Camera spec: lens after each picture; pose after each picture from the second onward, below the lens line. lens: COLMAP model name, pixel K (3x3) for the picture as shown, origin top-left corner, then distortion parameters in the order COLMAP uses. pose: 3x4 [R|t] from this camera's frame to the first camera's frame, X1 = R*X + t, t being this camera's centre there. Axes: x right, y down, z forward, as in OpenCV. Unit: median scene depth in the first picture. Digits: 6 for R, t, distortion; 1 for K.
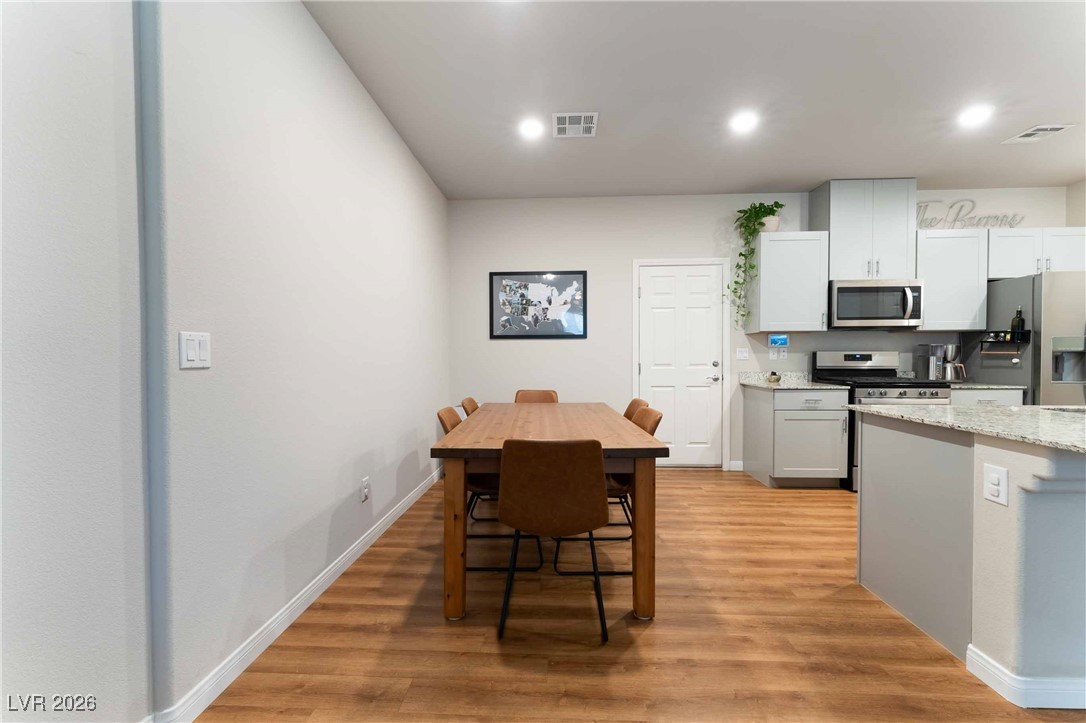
lens RADIAL K [[422.4, 0, 543.0], [0, 422.4, 361.5], [0, 0, 1]] dist [0.000206, 0.000007]
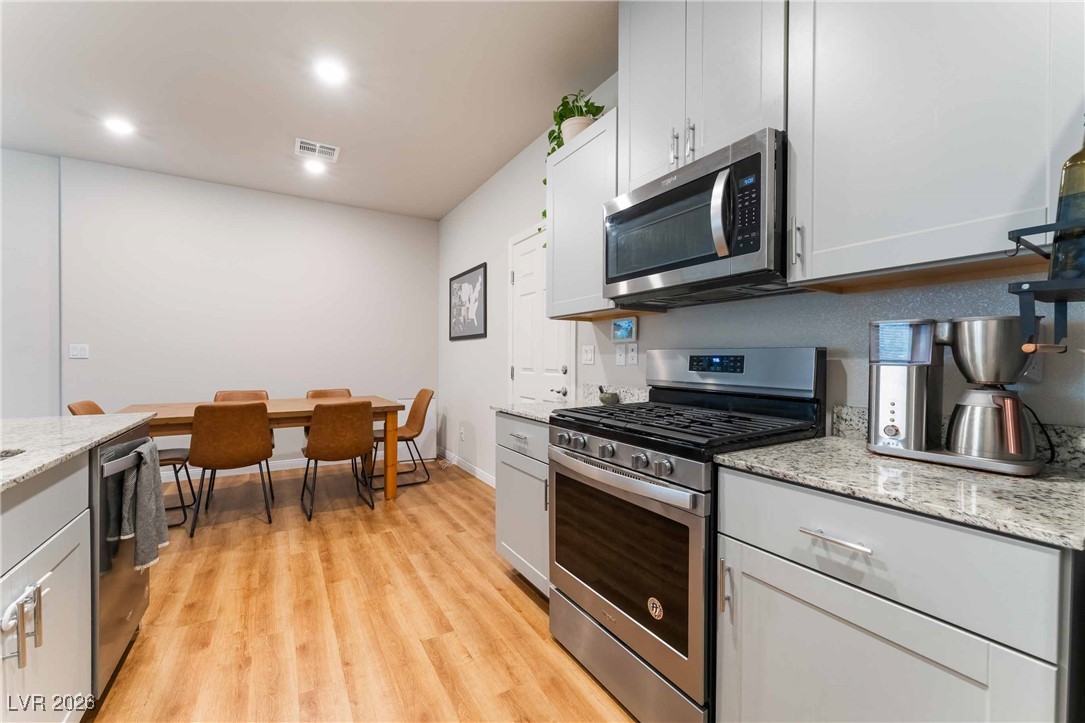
lens RADIAL K [[439.7, 0, 542.5], [0, 439.7, 361.5], [0, 0, 1]] dist [-0.001068, -0.000110]
pose [[0.561924, 0.013700, -0.827075, 1.176100], [-0.018960, 0.999813, 0.003680, -0.011156], [0.826972, 0.013613, 0.562079, 0.718140]]
